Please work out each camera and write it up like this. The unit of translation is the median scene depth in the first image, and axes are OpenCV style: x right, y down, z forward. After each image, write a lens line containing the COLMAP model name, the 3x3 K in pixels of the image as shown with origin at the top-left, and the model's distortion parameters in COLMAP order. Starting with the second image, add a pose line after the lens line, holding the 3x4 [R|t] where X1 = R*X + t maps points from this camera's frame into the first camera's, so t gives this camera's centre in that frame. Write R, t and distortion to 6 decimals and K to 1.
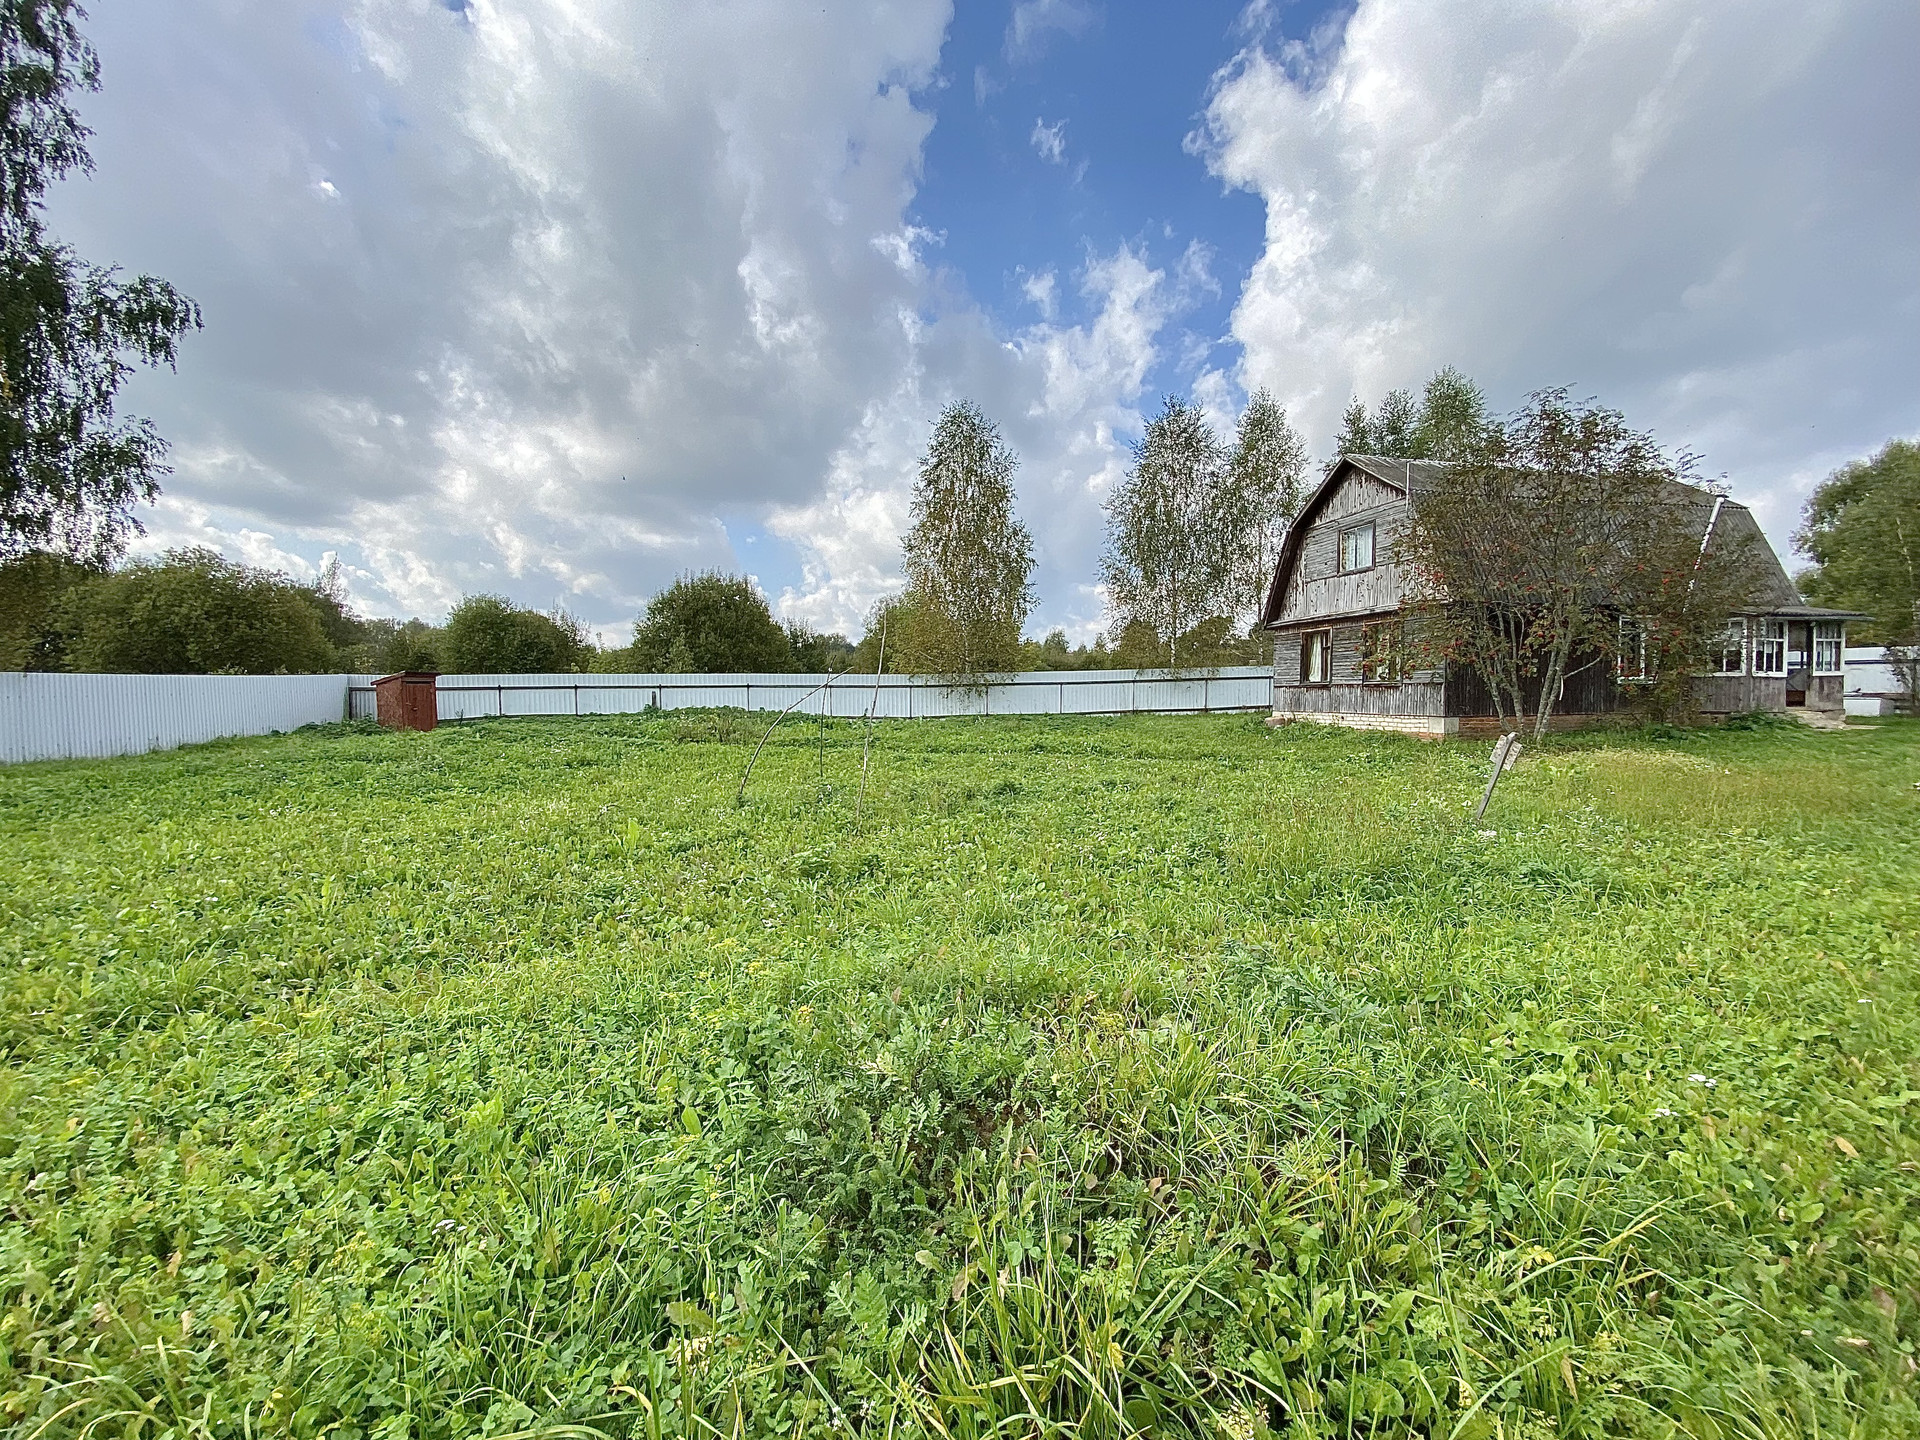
lens RADIAL K [[780.6, 0, 960.0], [0, 780.6, 720.0], [0, 0, 1]] dist [0.024168, -0.020326]
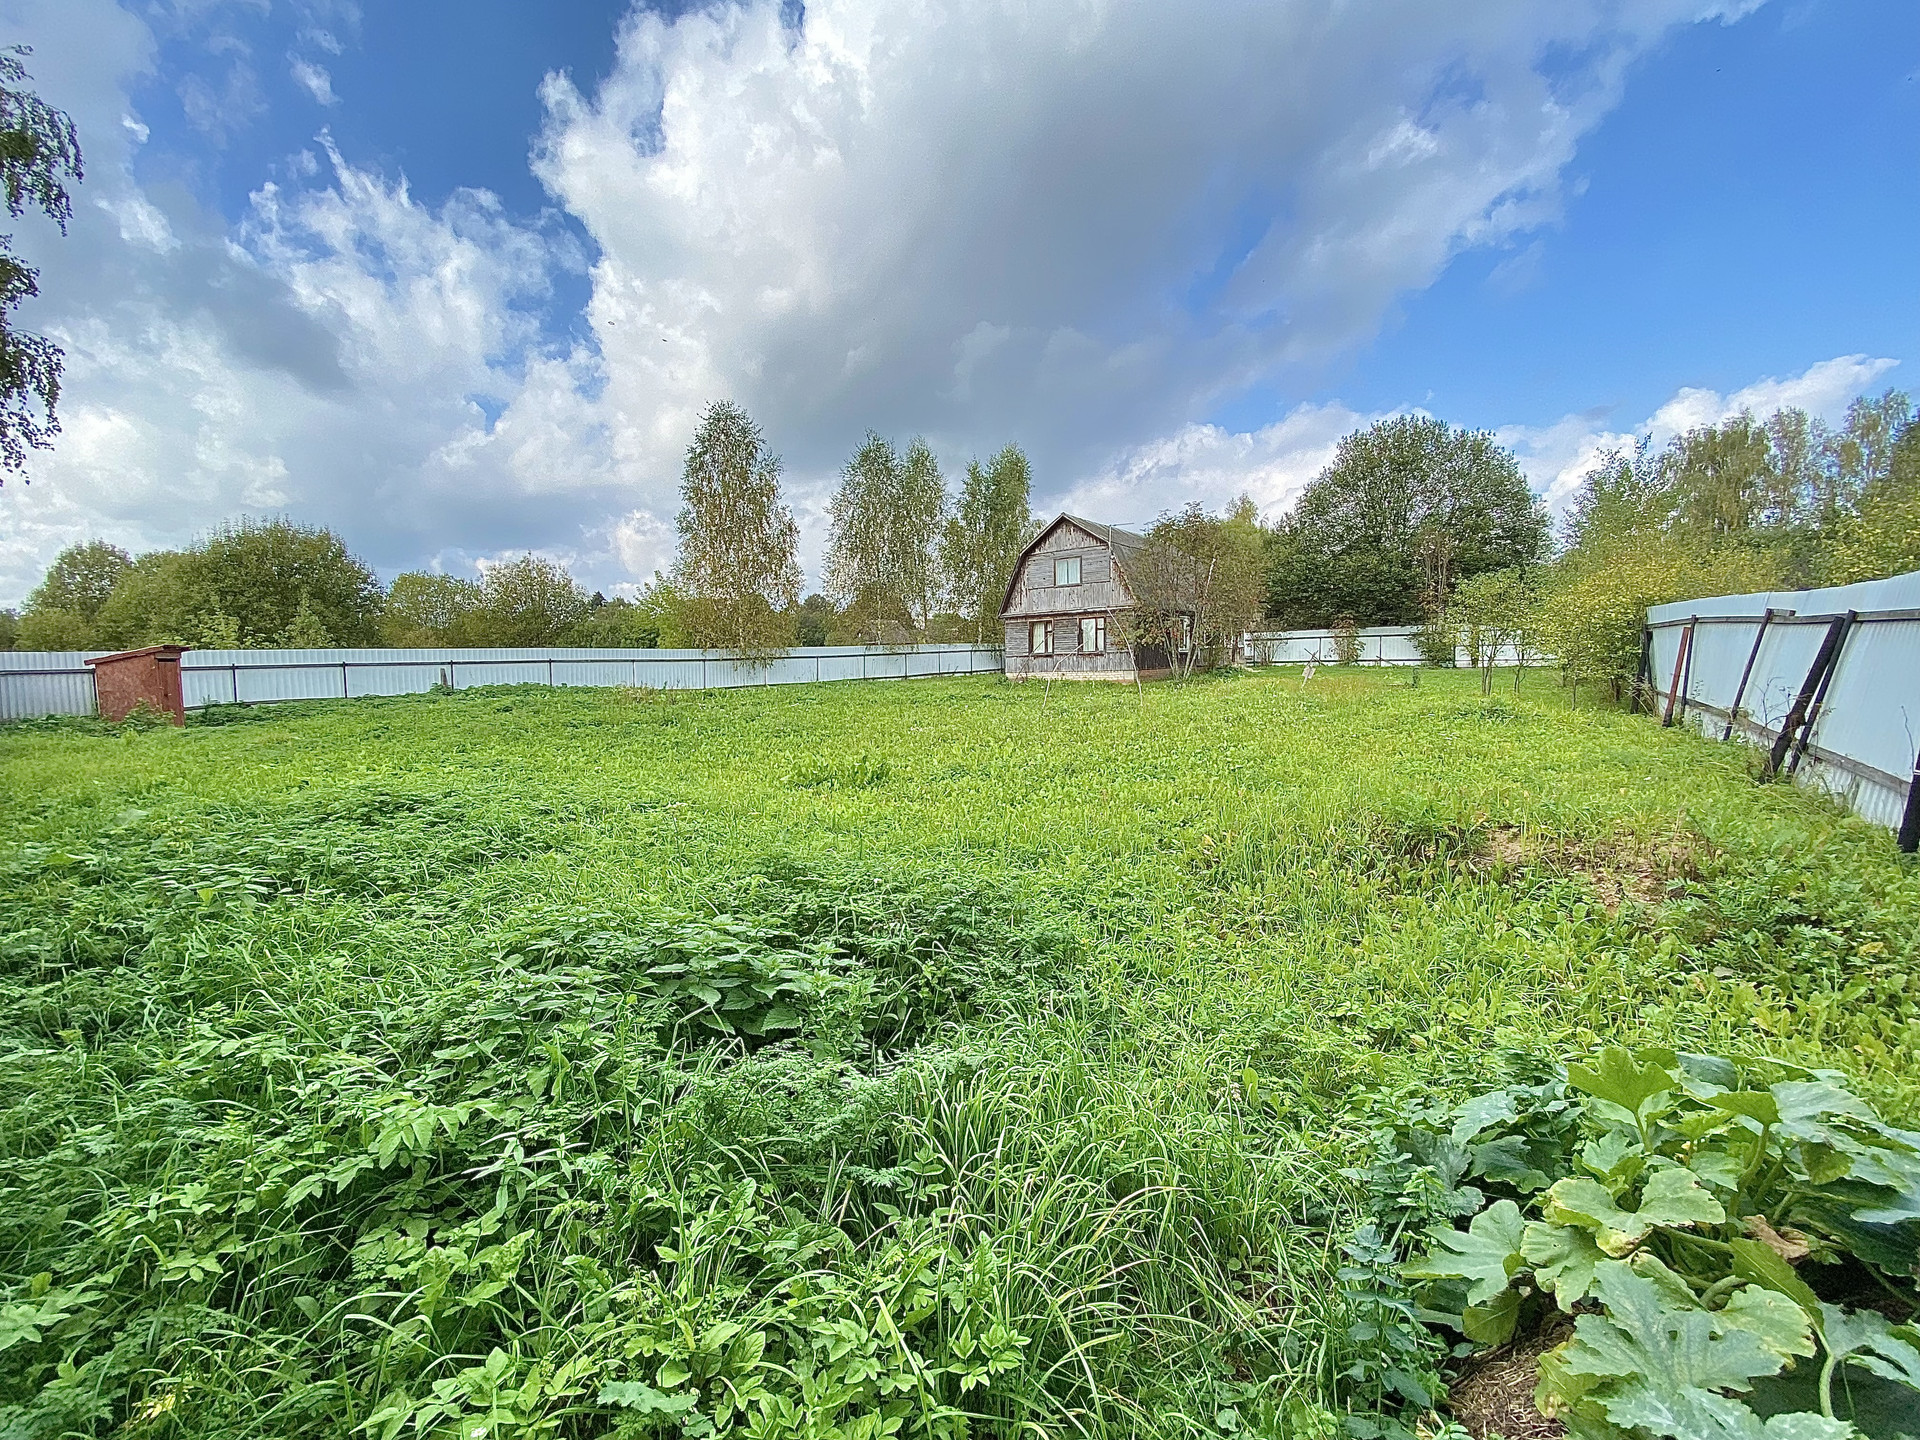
lens RADIAL K [[780.6, 0, 960.0], [0, 780.6, 720.0], [0, 0, 1]] dist [0.024168, -0.020326]
pose [[0.747290, -0.061357, 0.661659, -0.599971], [0.043275, 0.998108, 0.043680, 0.009217], [-0.663087, -0.004008, 0.748532, -0.065080]]
